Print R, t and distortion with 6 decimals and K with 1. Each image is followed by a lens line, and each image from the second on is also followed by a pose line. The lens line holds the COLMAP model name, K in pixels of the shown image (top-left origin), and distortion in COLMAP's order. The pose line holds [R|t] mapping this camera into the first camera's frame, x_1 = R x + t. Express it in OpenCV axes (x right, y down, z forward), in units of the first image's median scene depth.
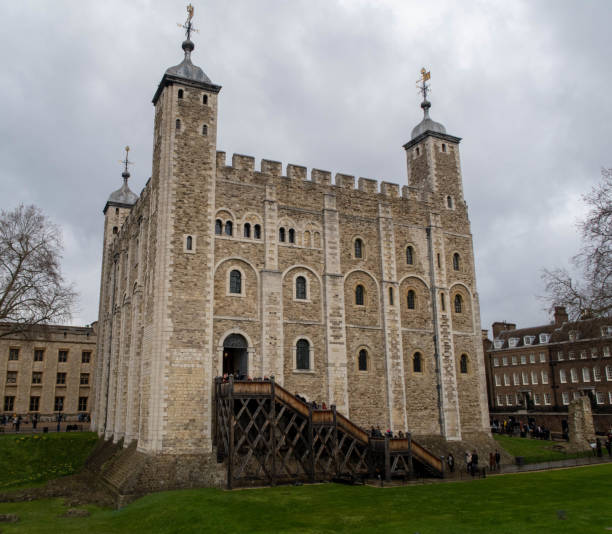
lens RADIAL K [[583.2, 0, 271.2], [0, 583.2, 260.5], [0, 0, 1]] dist [-0.017513, -0.006556]
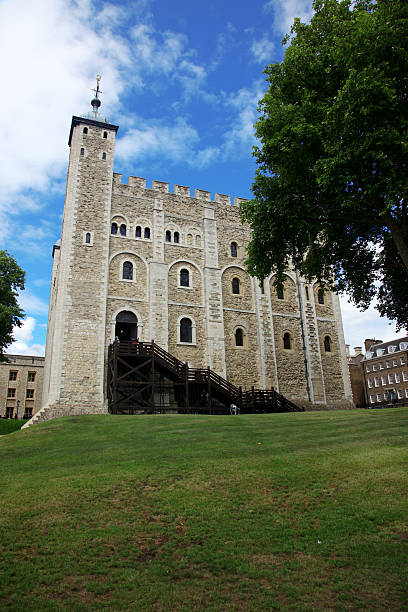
lens RADIAL K [[432.8, 0, 204.0], [0, 432.8, 306.0], [0, 0, 1]] dist [-0.115334, 0.000347]
pose [[0.998831, -0.036899, -0.031218, 0.117633], [0.034290, 0.996178, -0.080339, 0.179031], [0.034063, 0.079175, 0.996279, 0.110564]]
